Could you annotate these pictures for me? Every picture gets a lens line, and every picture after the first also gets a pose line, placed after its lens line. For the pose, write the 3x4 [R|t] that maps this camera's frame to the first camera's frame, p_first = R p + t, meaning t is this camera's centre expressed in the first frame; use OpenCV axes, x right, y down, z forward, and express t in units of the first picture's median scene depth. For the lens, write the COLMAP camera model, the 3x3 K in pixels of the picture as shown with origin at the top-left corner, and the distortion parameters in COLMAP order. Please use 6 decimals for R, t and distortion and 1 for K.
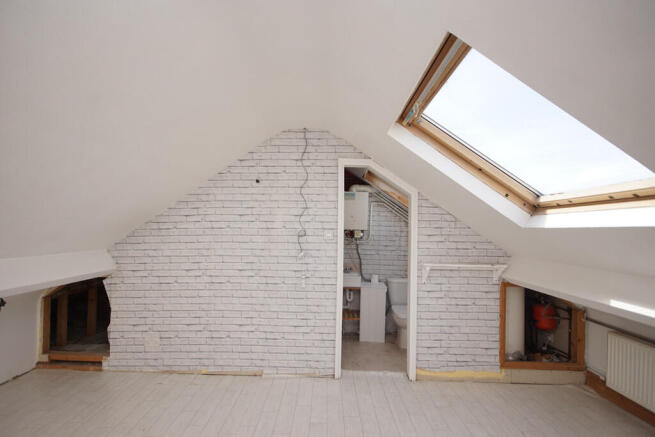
lens RADIAL K [[303.4, 0, 326.5], [0, 303.4, 224.0], [0, 0, 1]] dist [0.004373, -0.000430]
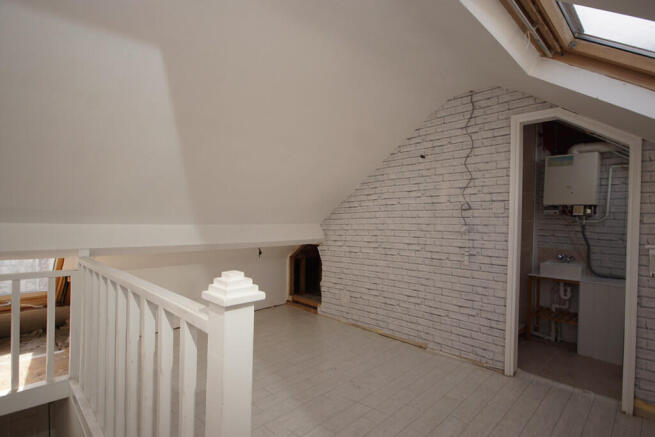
lens RADIAL K [[336.3, 0, 327.3], [0, 336.3, 219.1], [0, 0, 1]] dist [0.019552, -0.000810]
pose [[0.717815, -0.006659, -0.696202, 0.324331], [0.013223, 0.999904, 0.004070, 0.057652], [0.696109, -0.012128, 0.717834, -0.028370]]
